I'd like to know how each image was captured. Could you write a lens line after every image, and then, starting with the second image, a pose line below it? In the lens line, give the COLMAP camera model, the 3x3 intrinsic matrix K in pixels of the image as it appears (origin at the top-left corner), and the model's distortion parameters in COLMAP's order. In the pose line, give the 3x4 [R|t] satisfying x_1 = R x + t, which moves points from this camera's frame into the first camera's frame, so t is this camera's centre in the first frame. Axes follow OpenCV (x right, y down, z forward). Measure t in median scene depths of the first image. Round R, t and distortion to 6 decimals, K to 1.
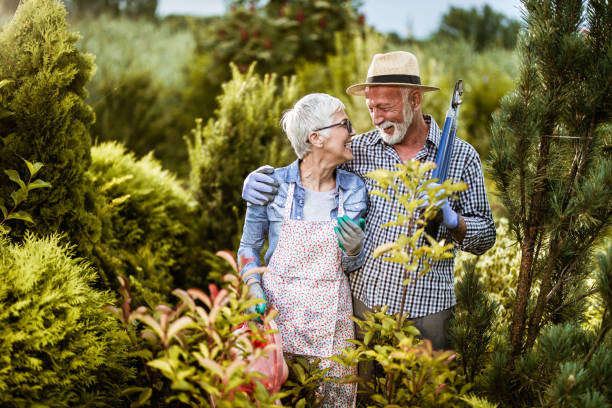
lens RADIAL K [[904.6, 0, 307.7], [0, 904.6, 216.9], [0, 0, 1]] dist [-0.049522, 0.126277]
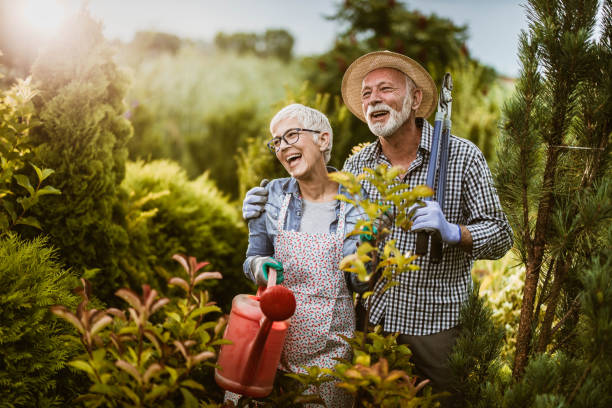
lens RADIAL K [[904.6, 0, 307.7], [0, 904.6, 216.9], [0, 0, 1]] dist [-0.049522, 0.126277]
pose [[0.988921, 0.030591, -0.145256, 0.112368], [-0.037249, 0.998366, -0.043338, 0.021886], [0.143693, 0.048268, 0.988444, 0.049703]]
